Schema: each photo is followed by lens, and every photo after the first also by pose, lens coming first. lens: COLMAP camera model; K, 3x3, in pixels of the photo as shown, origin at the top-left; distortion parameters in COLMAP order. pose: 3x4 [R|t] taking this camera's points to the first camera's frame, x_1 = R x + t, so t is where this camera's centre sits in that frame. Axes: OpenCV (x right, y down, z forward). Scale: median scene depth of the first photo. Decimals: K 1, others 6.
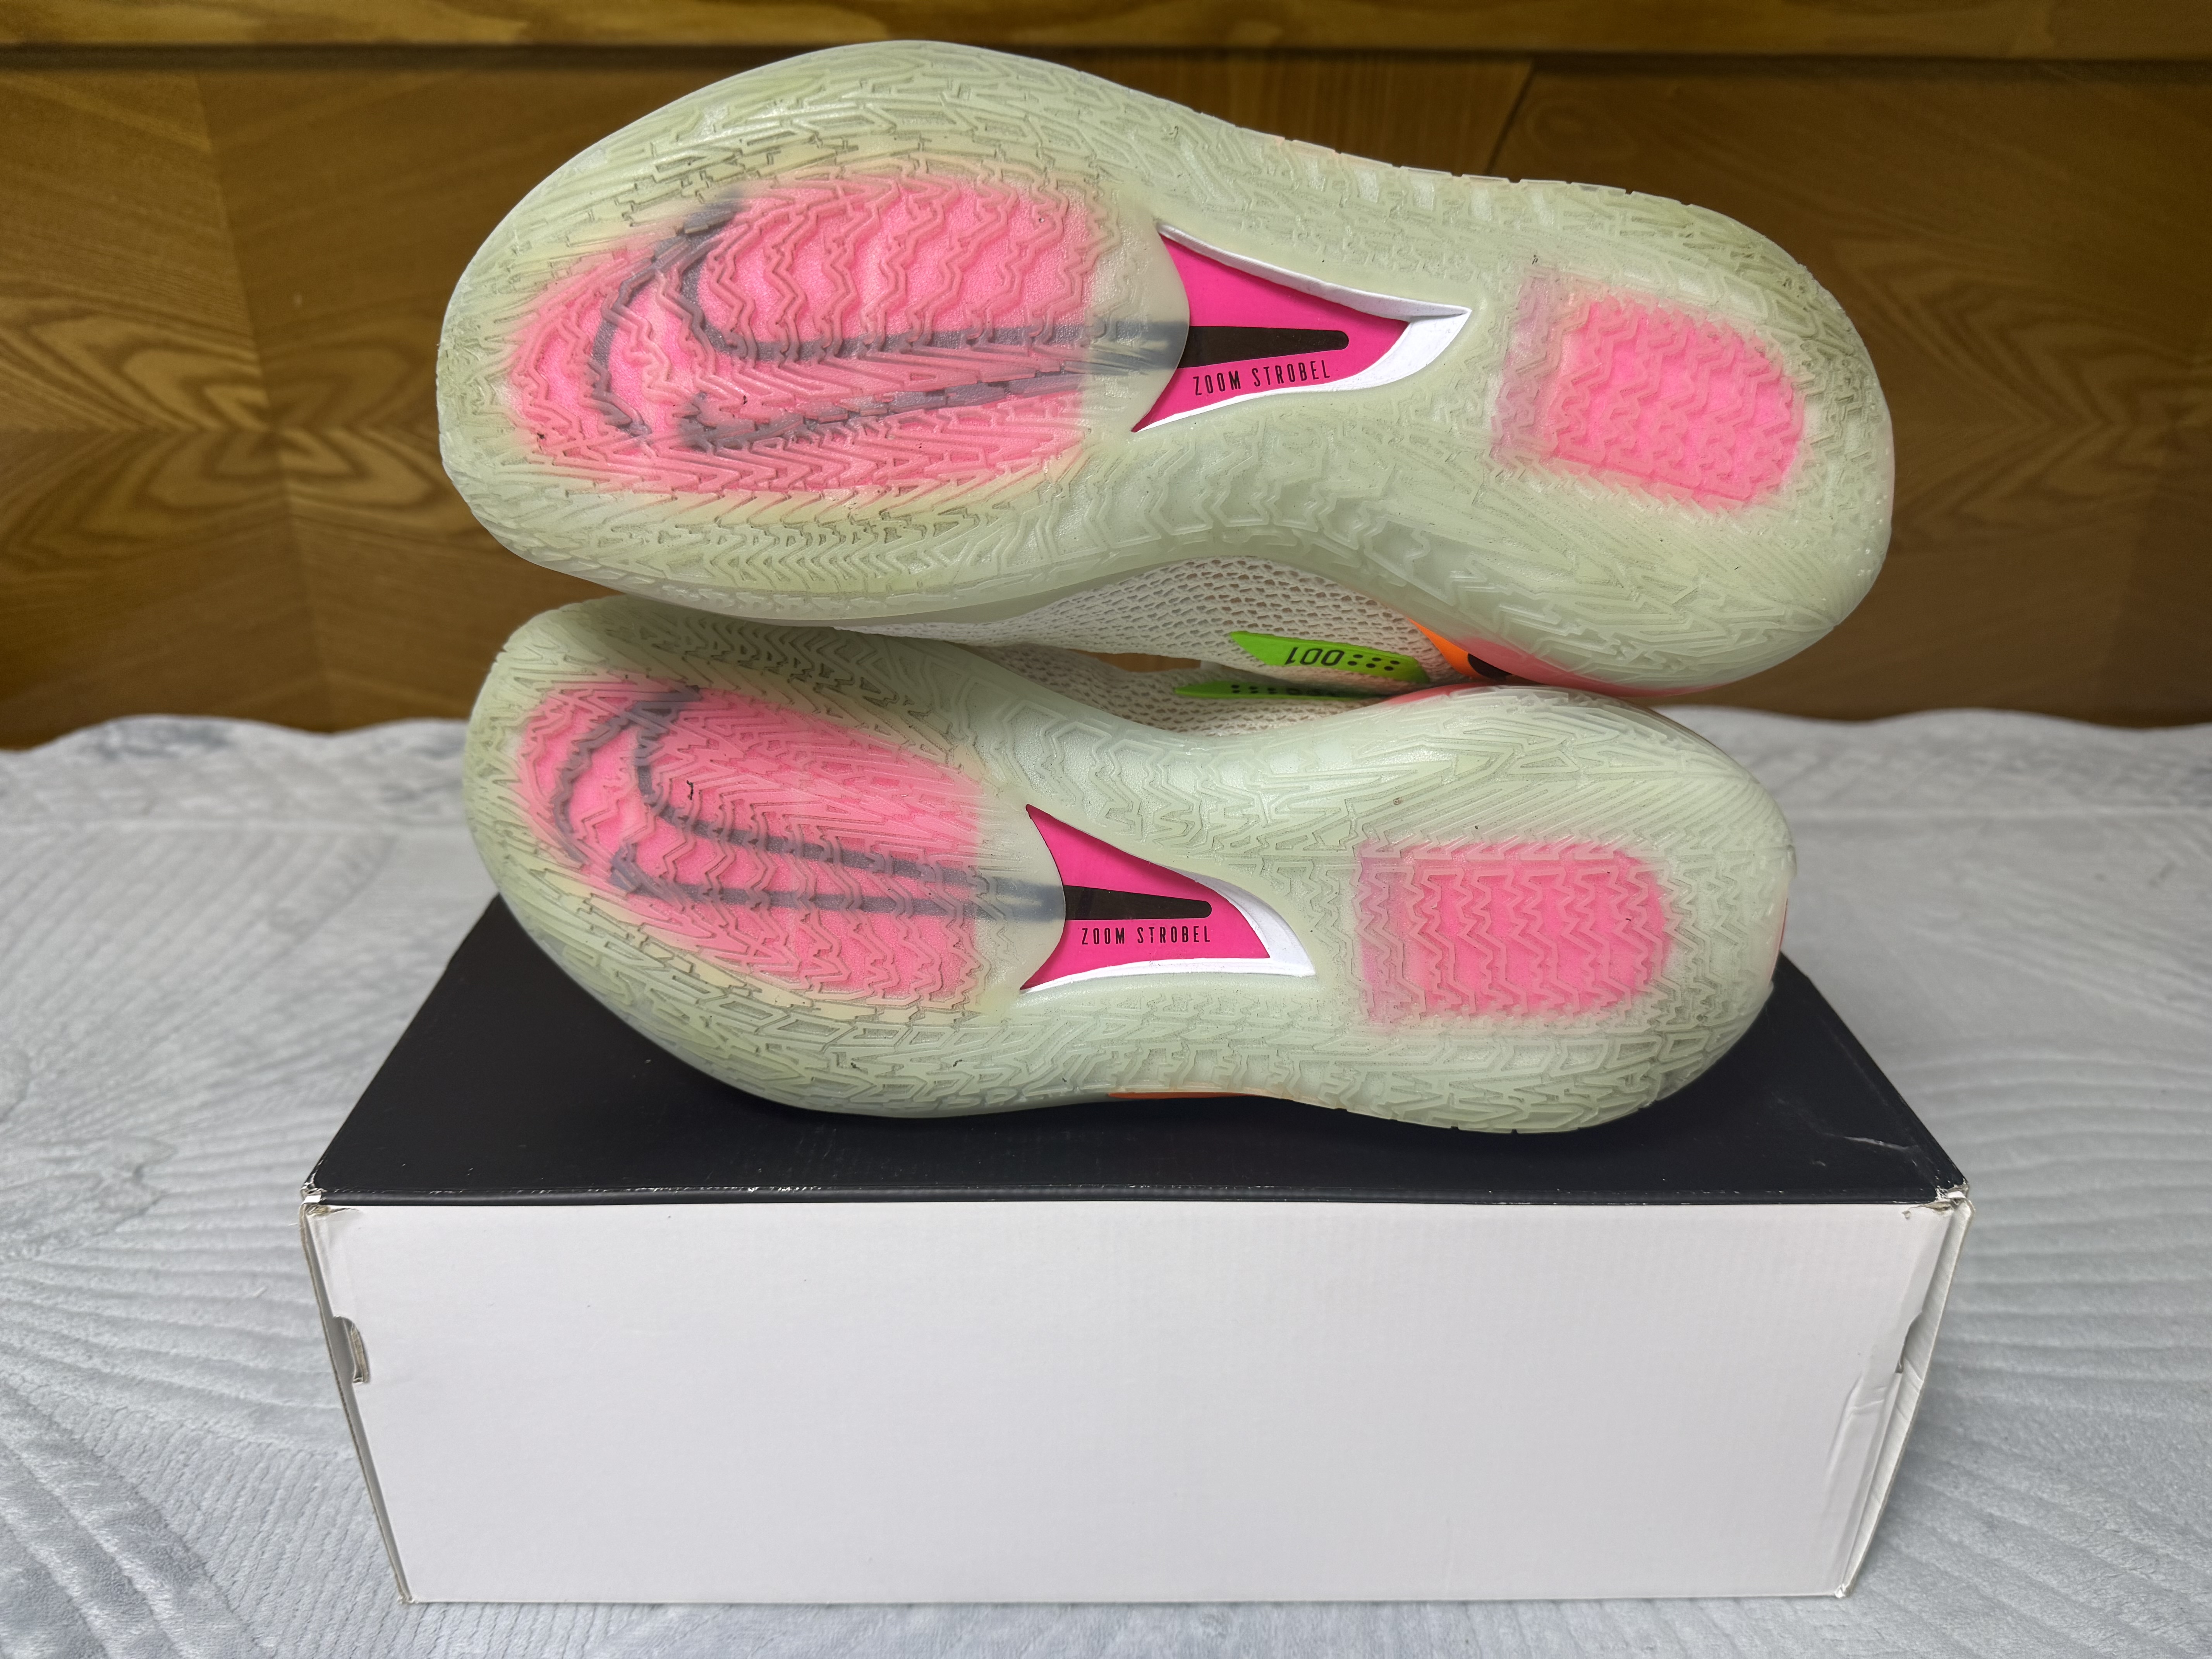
lens RADIAL K [[1600.4, 0, 1116.1], [0, 1600.4, 815.7], [0, 0, 1]] dist [-0.014955, -0.003628]
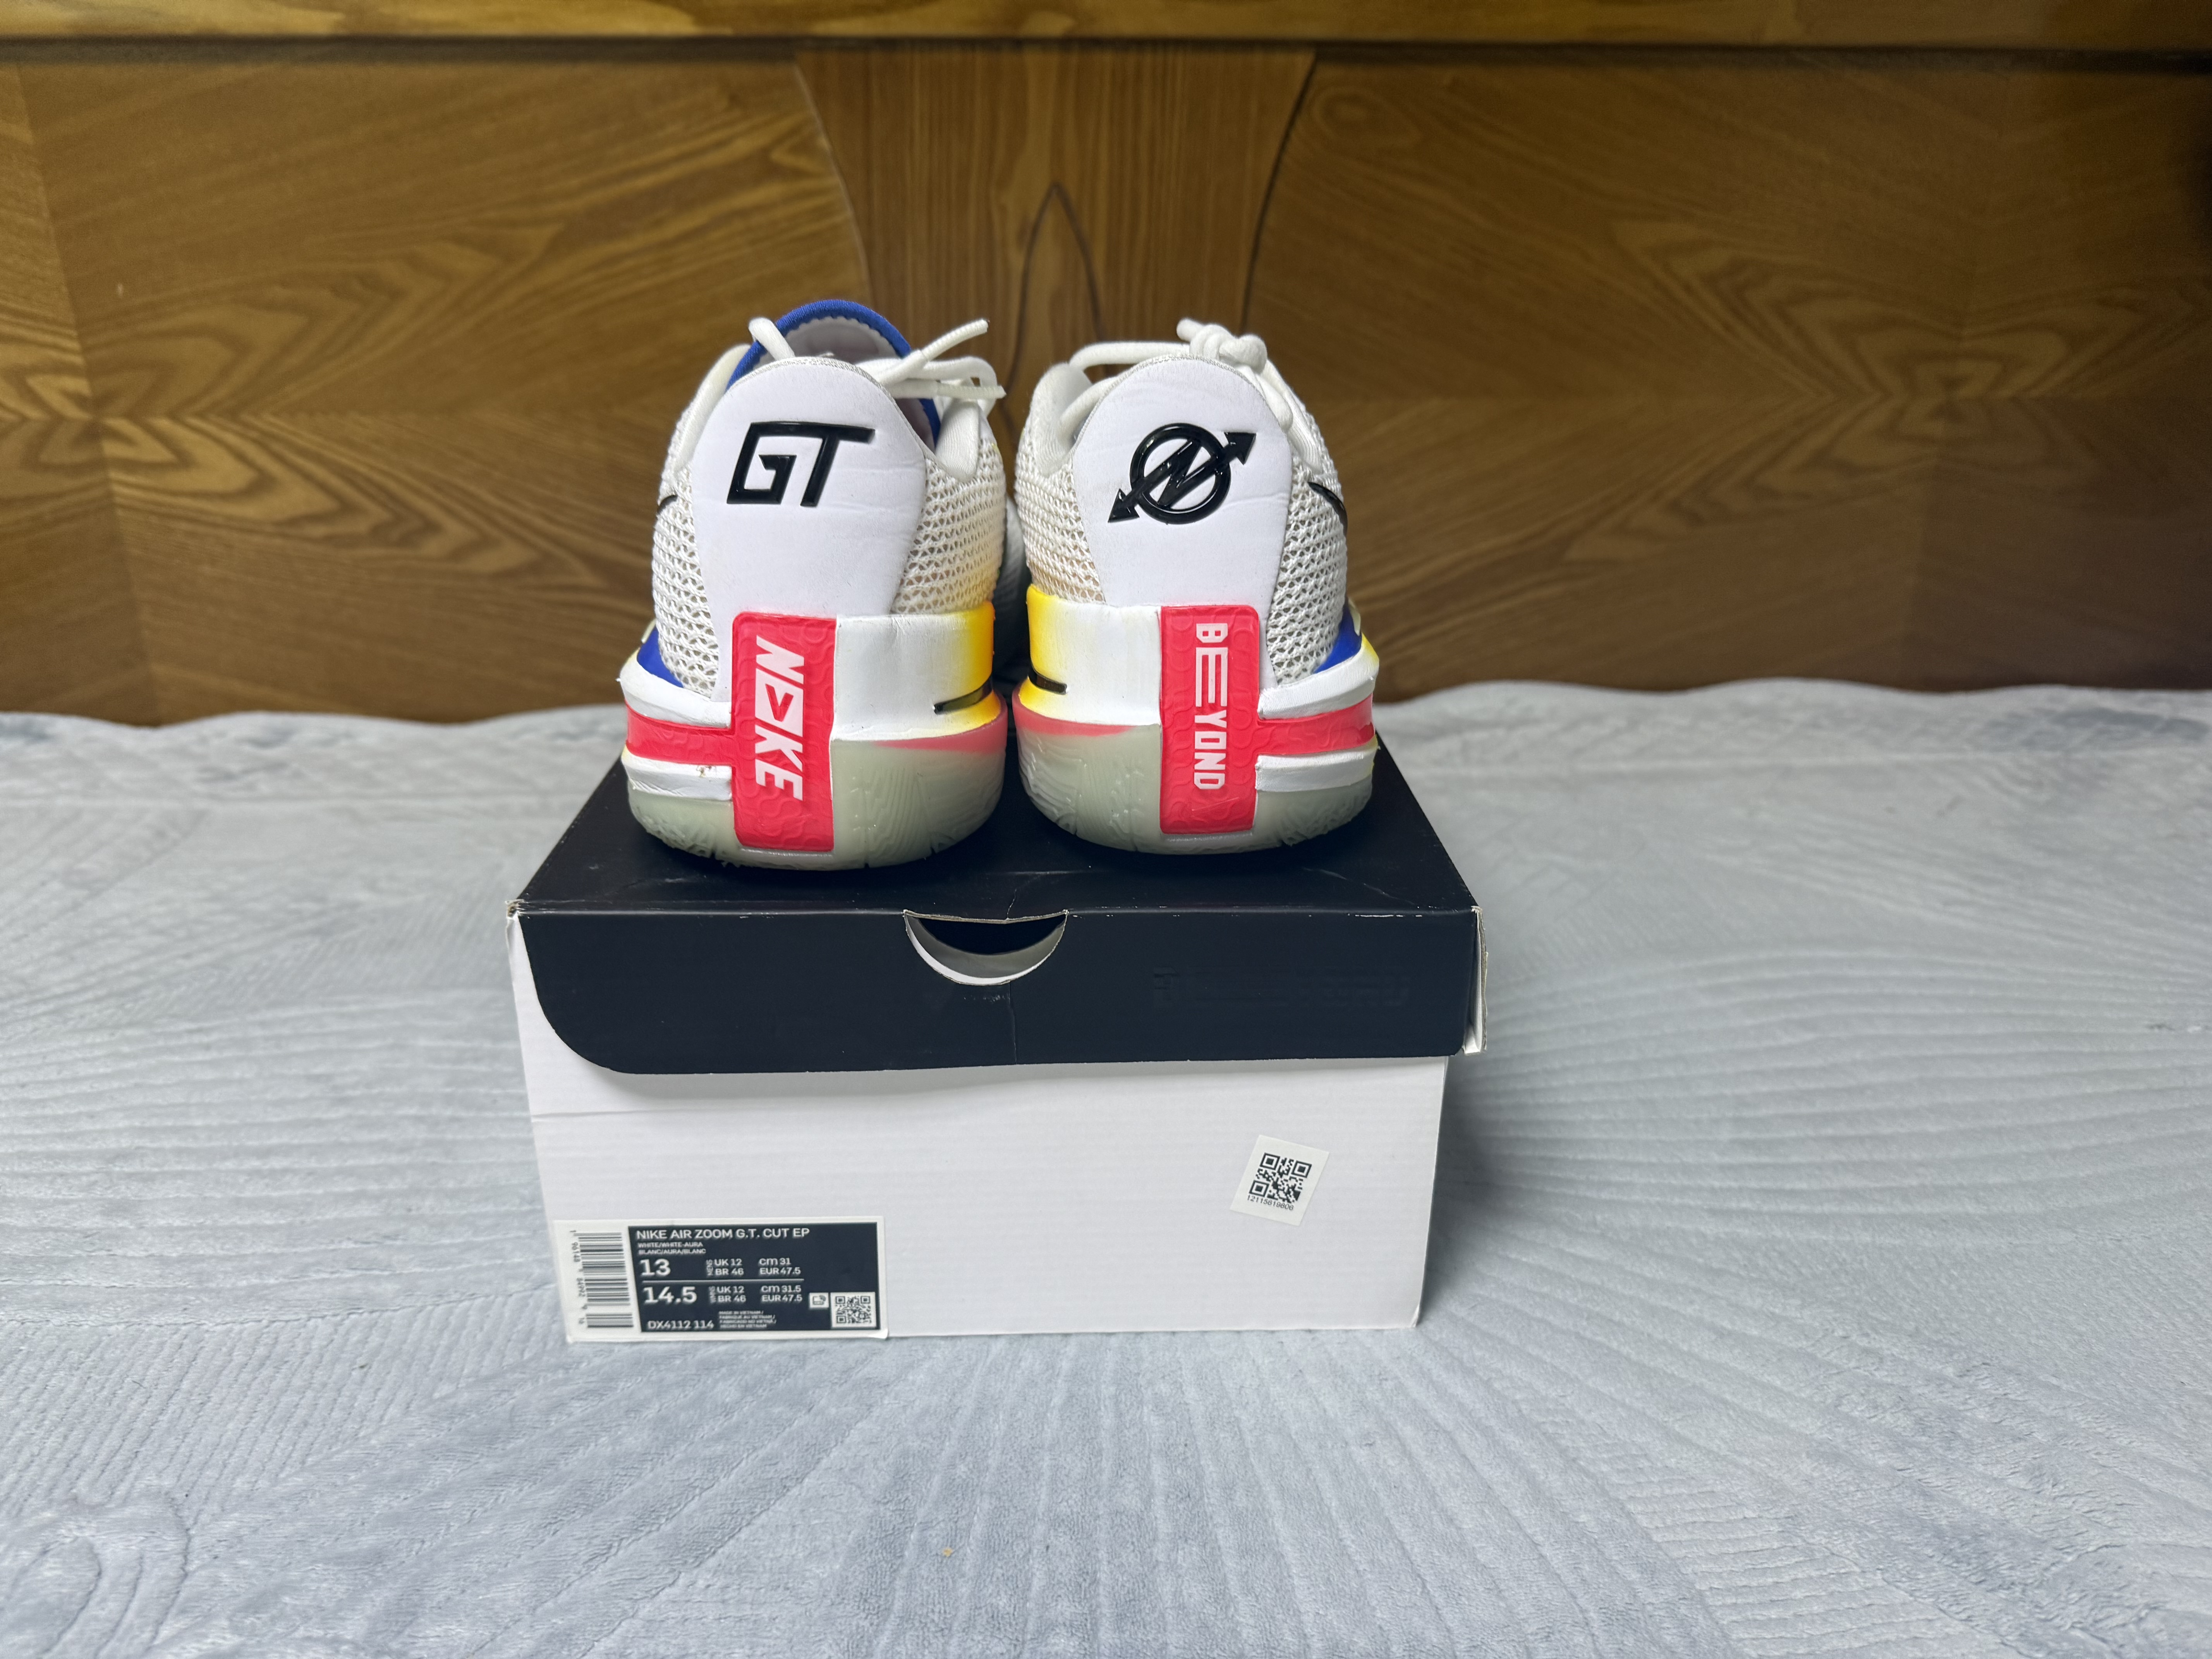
lens RADIAL K [[1600.4, 0, 1102.6], [0, 1600.4, 814.2], [0, 0, 1]] dist [-0.014955, -0.003628]
pose [[0.999258, -0.020374, 0.032671, 0.077773], [0.022748, 0.996998, -0.074015, 0.105773], [-0.031065, 0.074703, 0.996722, -0.008314]]
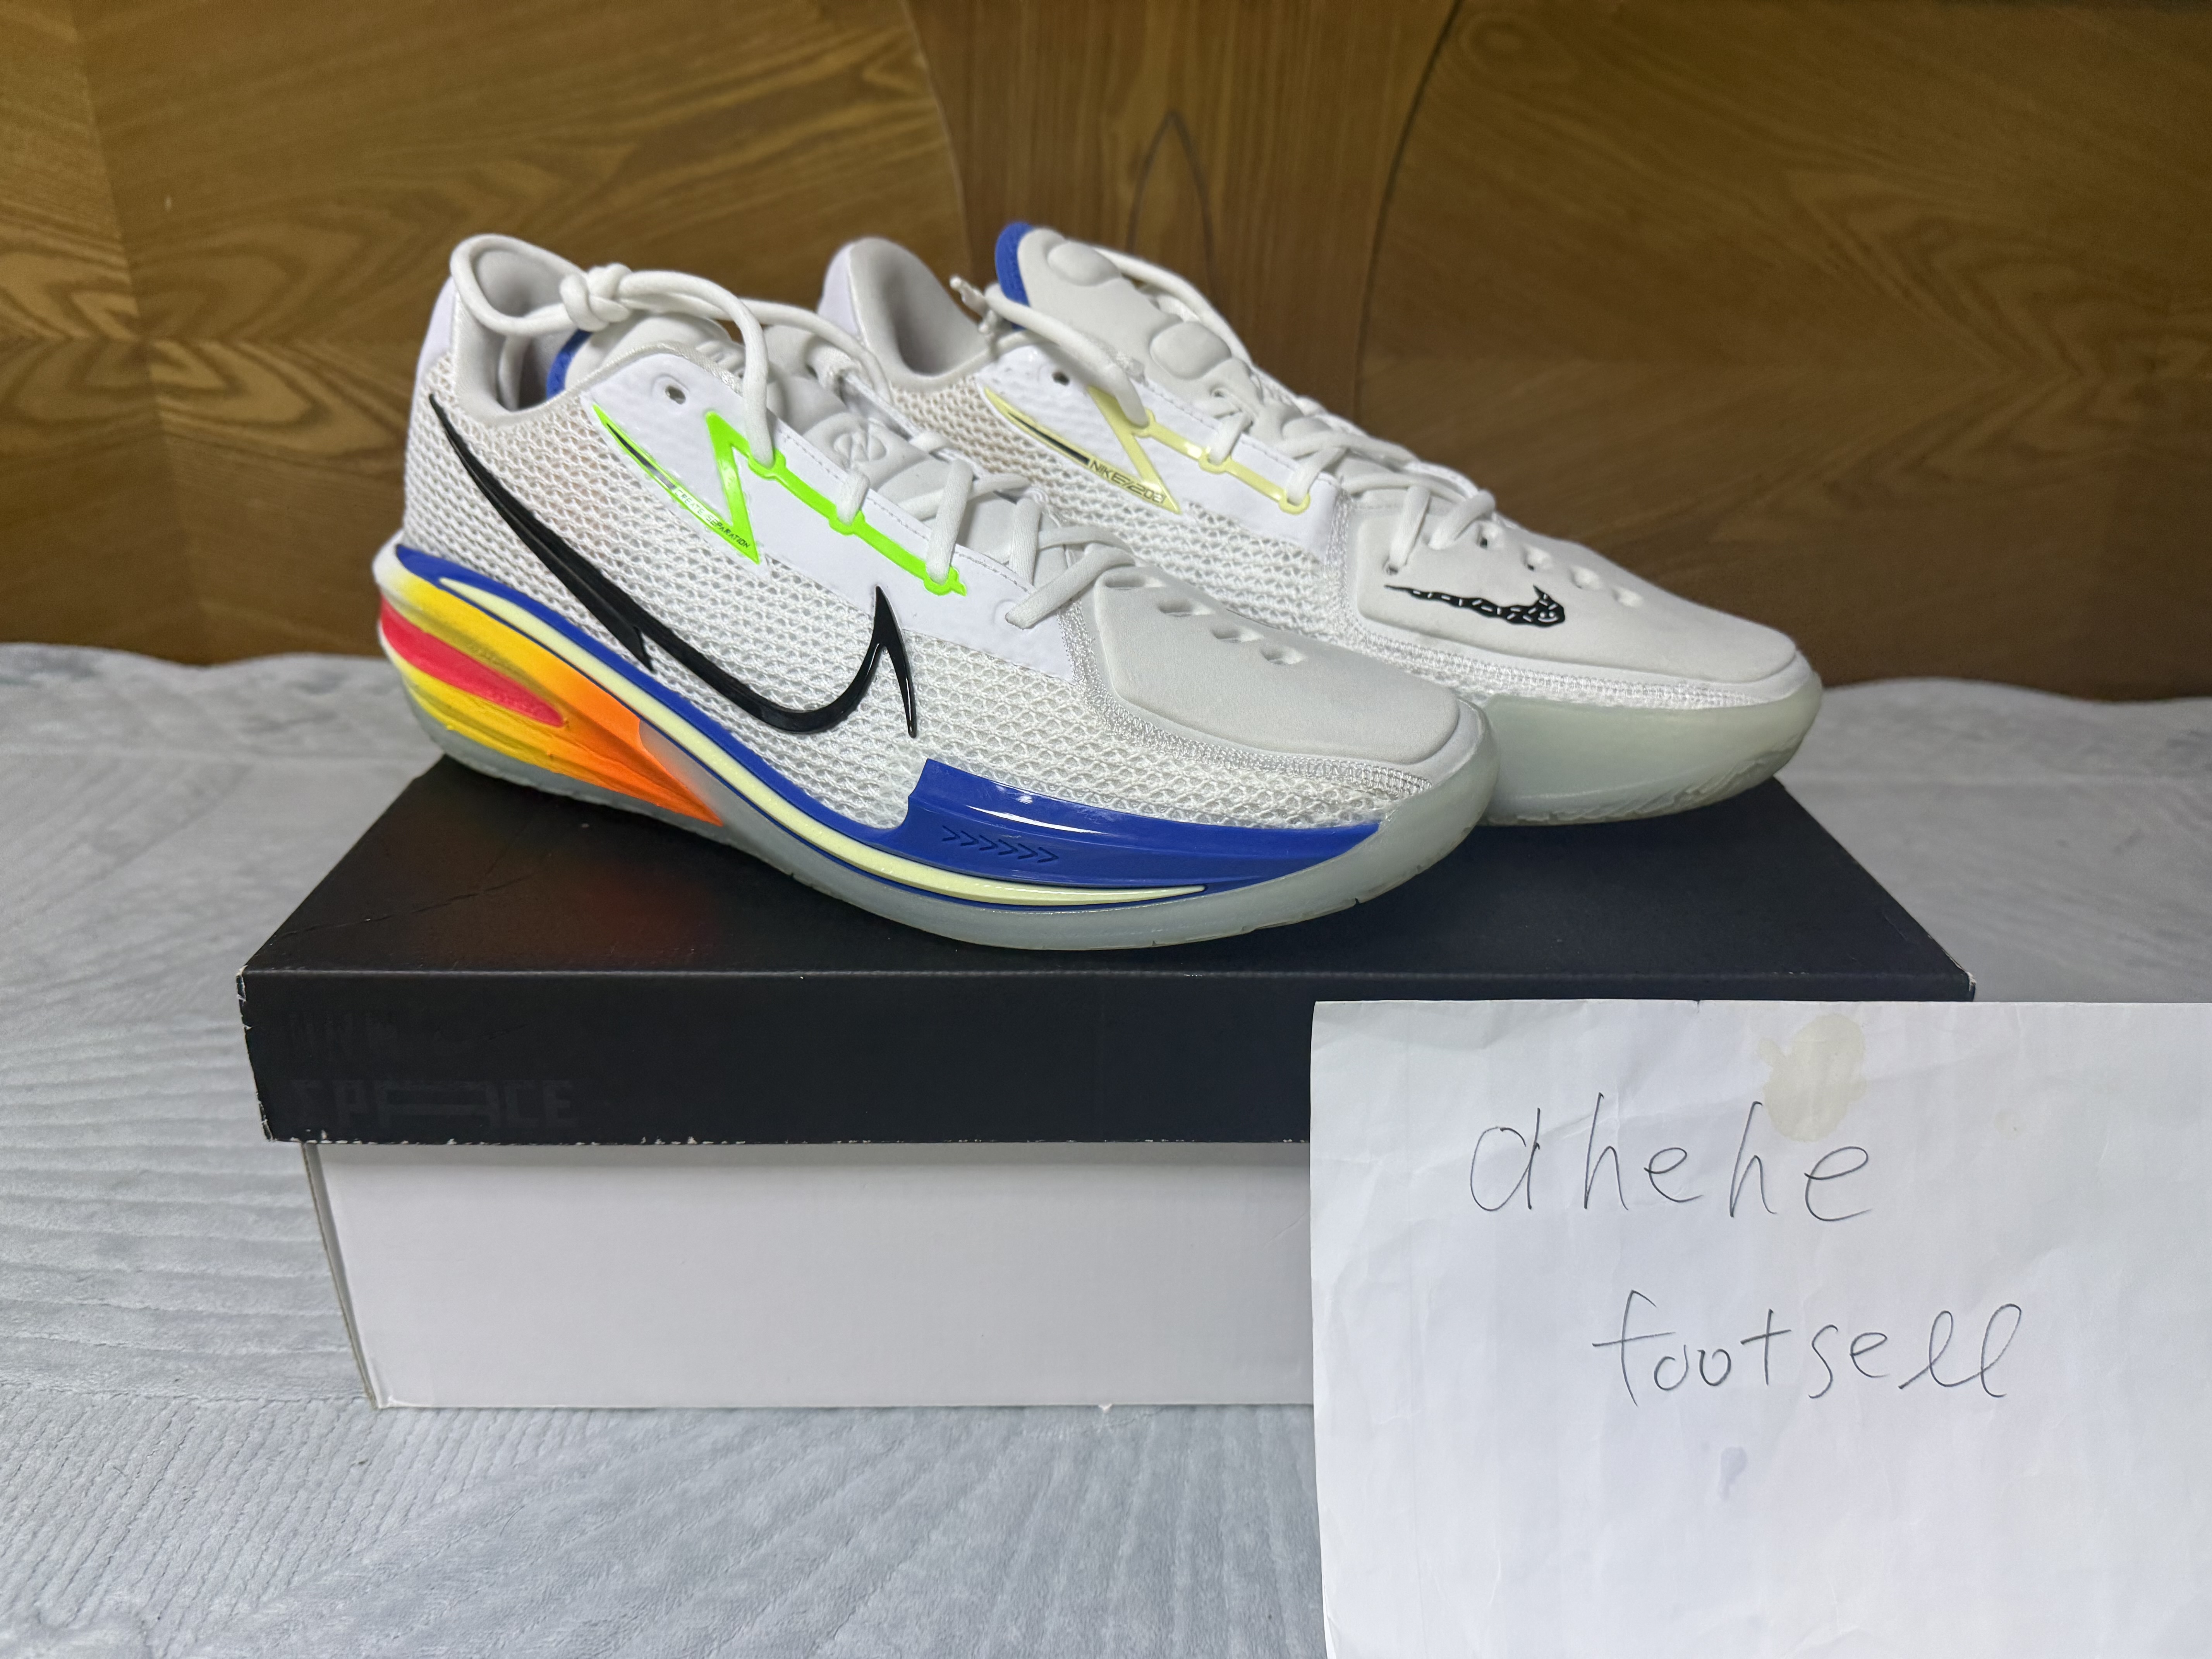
lens RADIAL K [[1600.4, 0, 1116.4], [0, 1600.4, 809.3], [0, 0, 1]] dist [-0.014955, -0.003628]
pose [[0.999760, 0.020833, -0.006707, 0.070937], [-0.020973, 0.999549, -0.021506, 0.050256], [0.006256, 0.021641, 0.999746, 0.063878]]
